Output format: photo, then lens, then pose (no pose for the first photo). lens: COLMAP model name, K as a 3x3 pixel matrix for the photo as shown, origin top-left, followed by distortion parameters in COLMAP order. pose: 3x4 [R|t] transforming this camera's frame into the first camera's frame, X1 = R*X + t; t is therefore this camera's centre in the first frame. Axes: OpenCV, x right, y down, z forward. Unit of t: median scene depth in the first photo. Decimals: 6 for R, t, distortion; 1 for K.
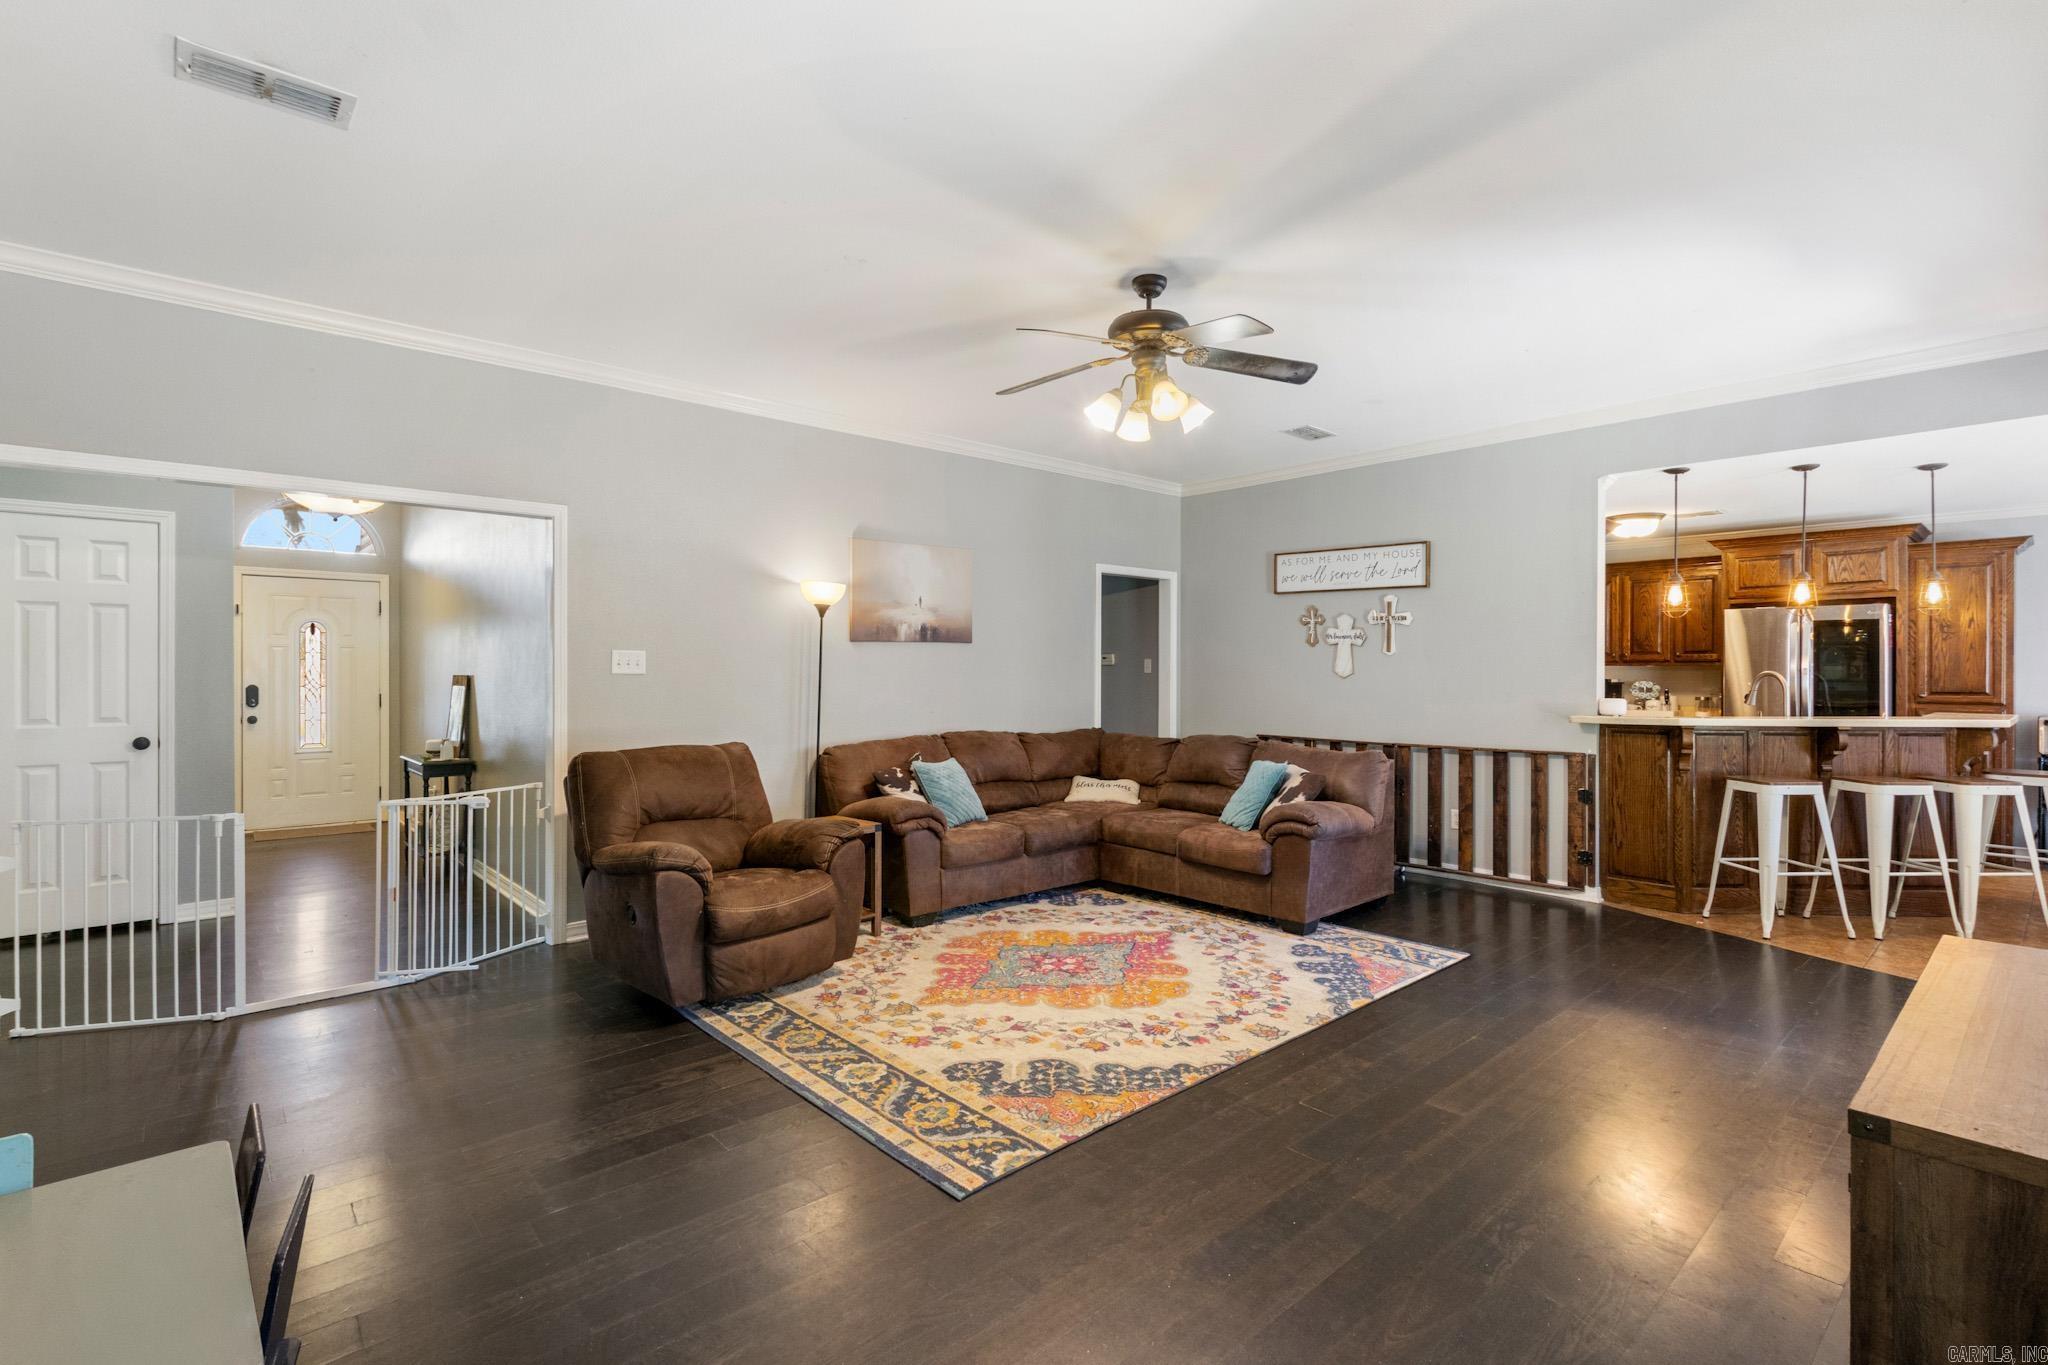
lens RADIAL K [[949.4, 0, 1018.6], [0, 949.4, 680.6], [0, 0, 1]] dist [-0.000592, -0.000478]
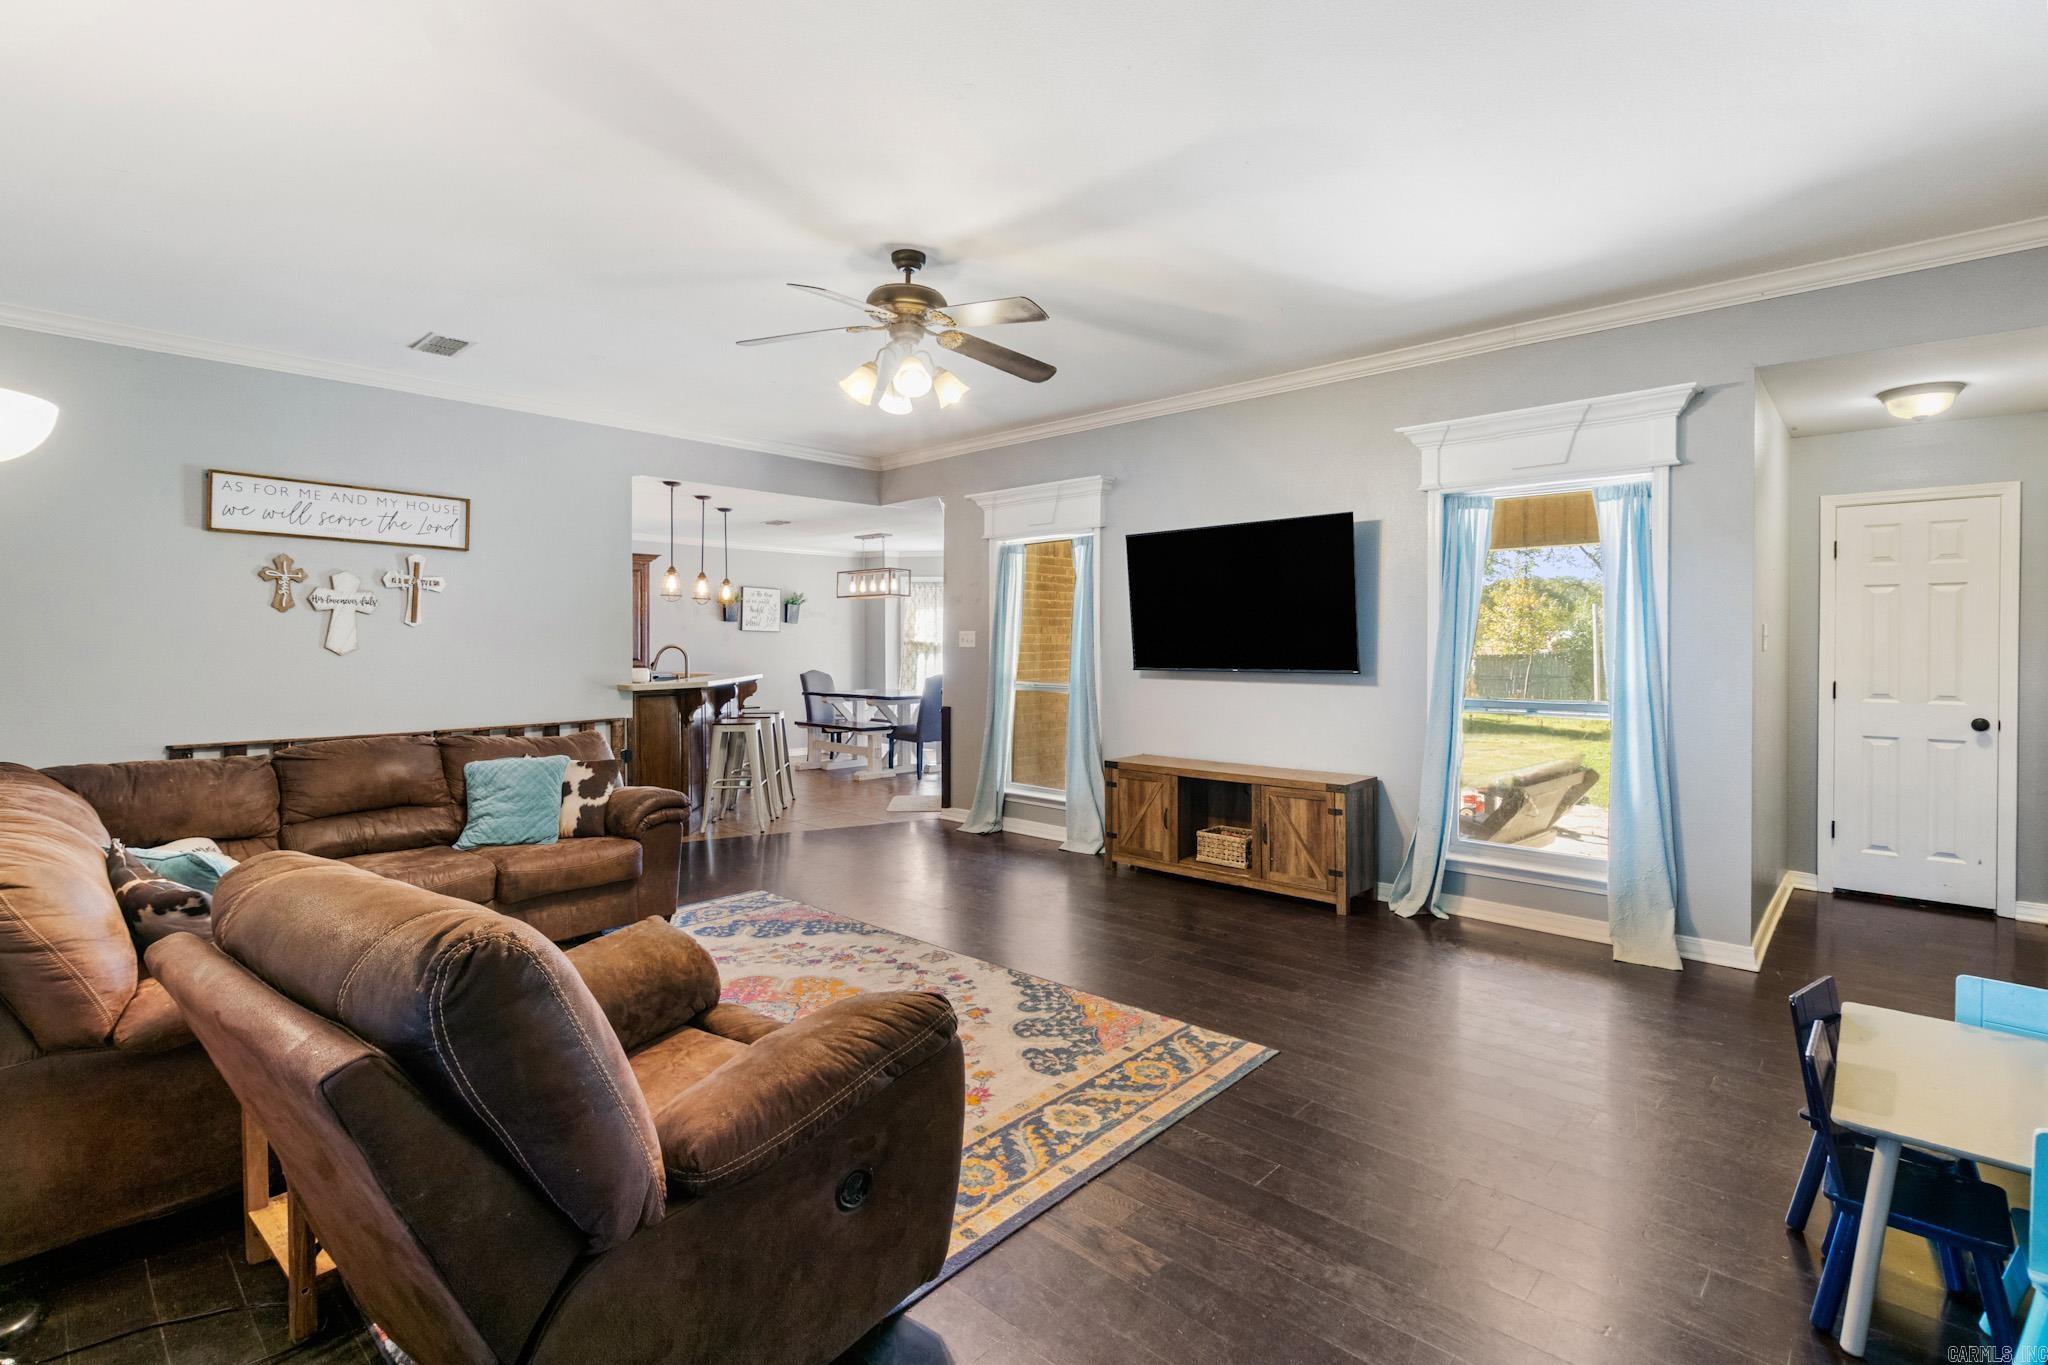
lens RADIAL K [[949.4, 0, 1027.6], [0, 949.4, 660.1], [0, 0, 1]] dist [-0.000592, -0.000478]
pose [[-0.102676, -0.019557, 0.994523, -0.847695], [0.011757, 0.999713, 0.020873, -0.014099], [-0.994645, 0.013836, -0.102417, 0.948167]]
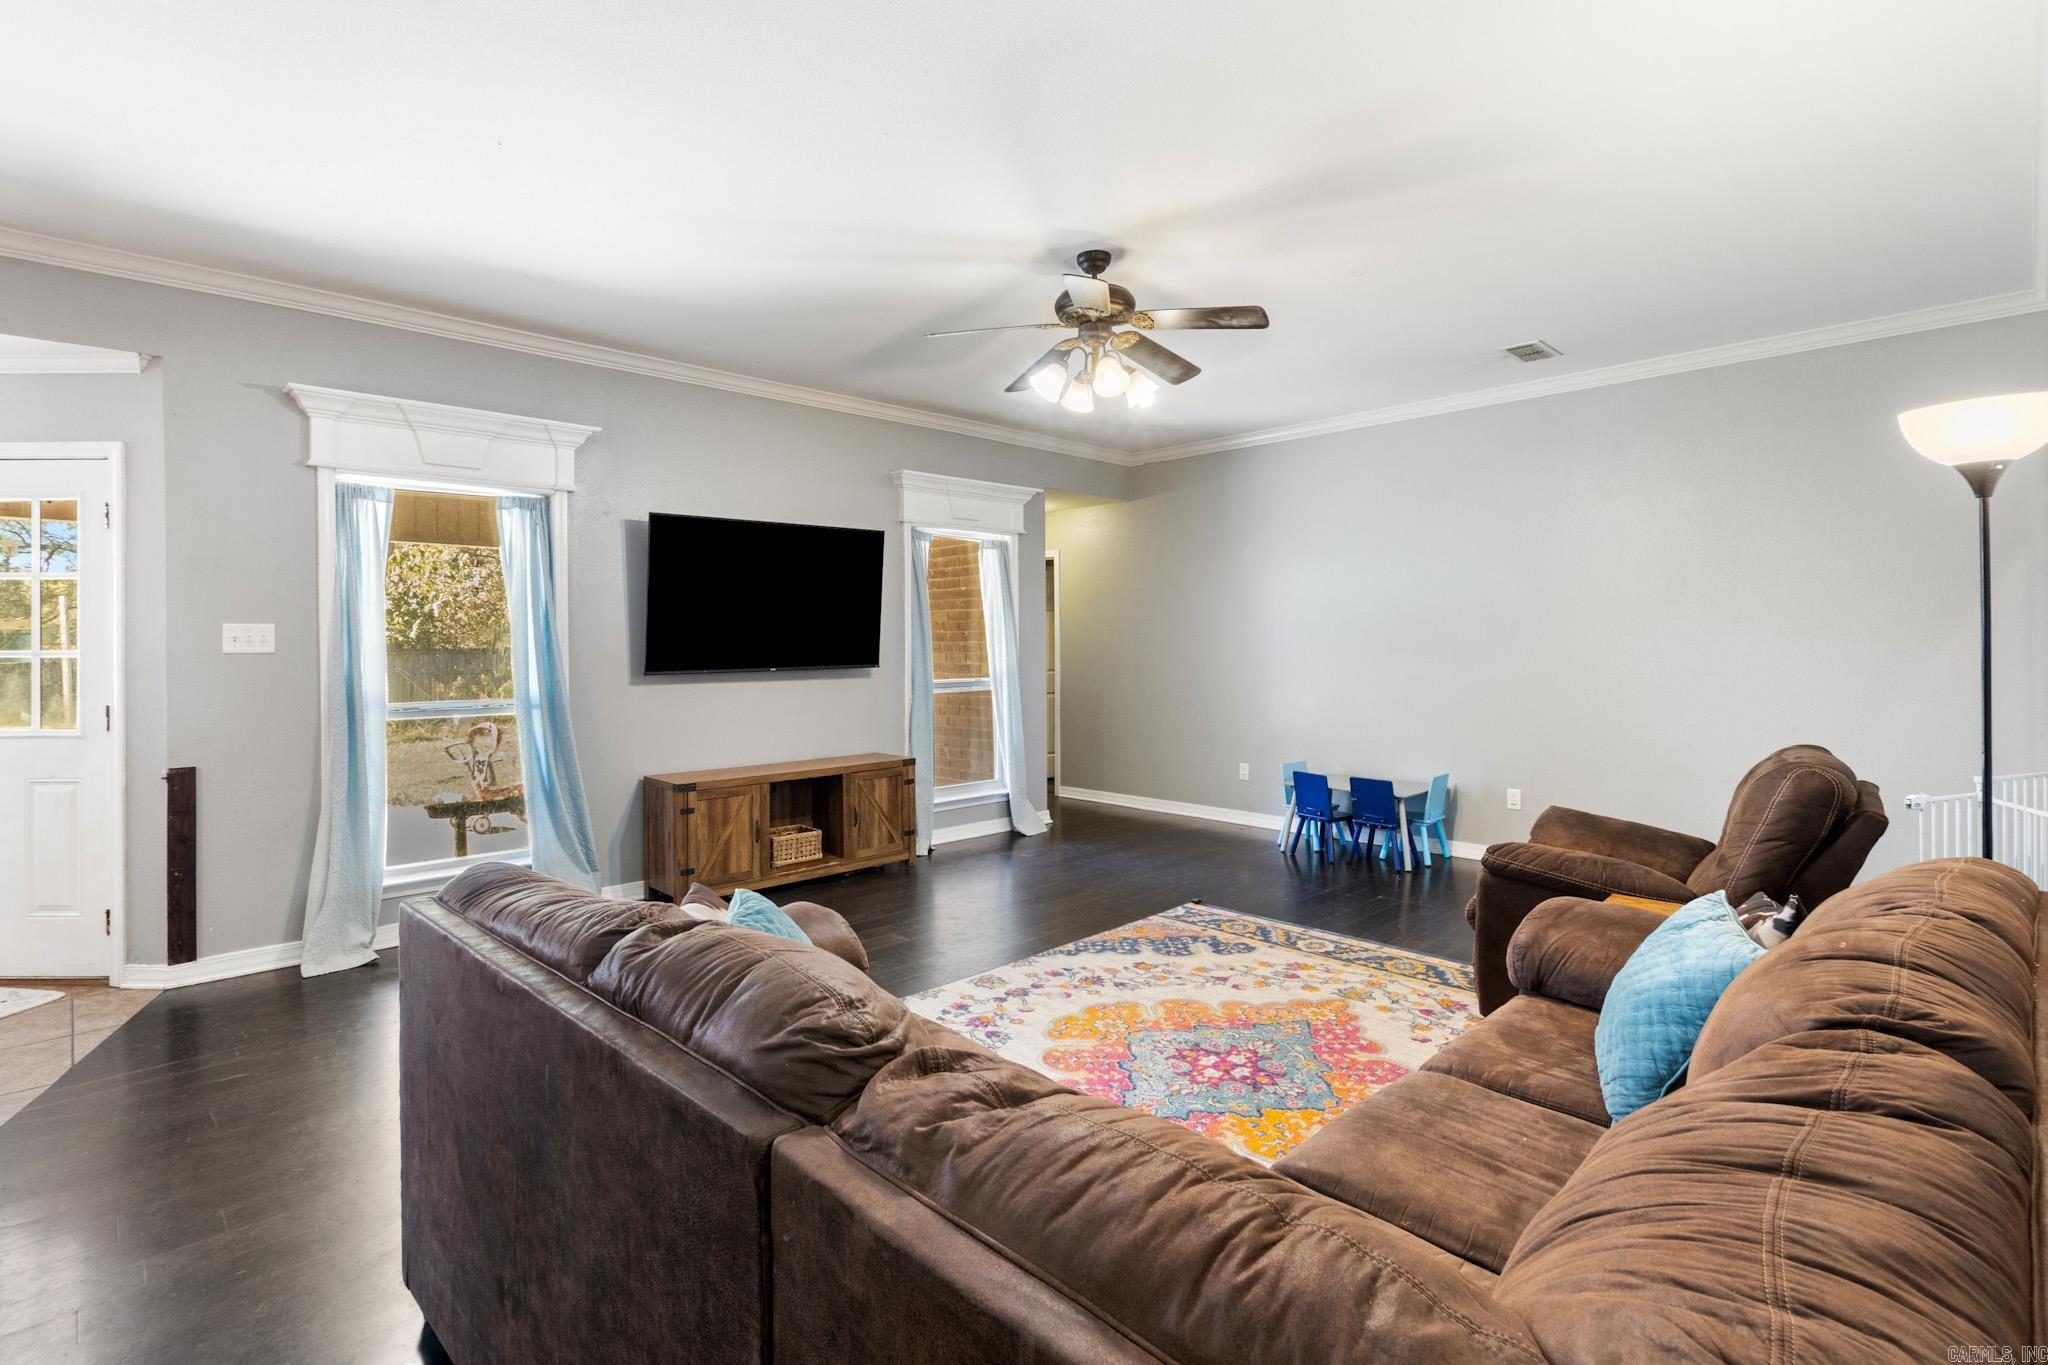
lens RADIAL K [[976.2, 0, 1008.5], [0, 976.2, 642.0], [0, 0, 1]] dist [-0.000124, -0.000048]
pose [[-0.999346, 0.003113, -0.036031, 0.261619], [0.002611, 0.999899, 0.013994, -0.025602], [0.036071, 0.013891, -0.999253, 1.977362]]
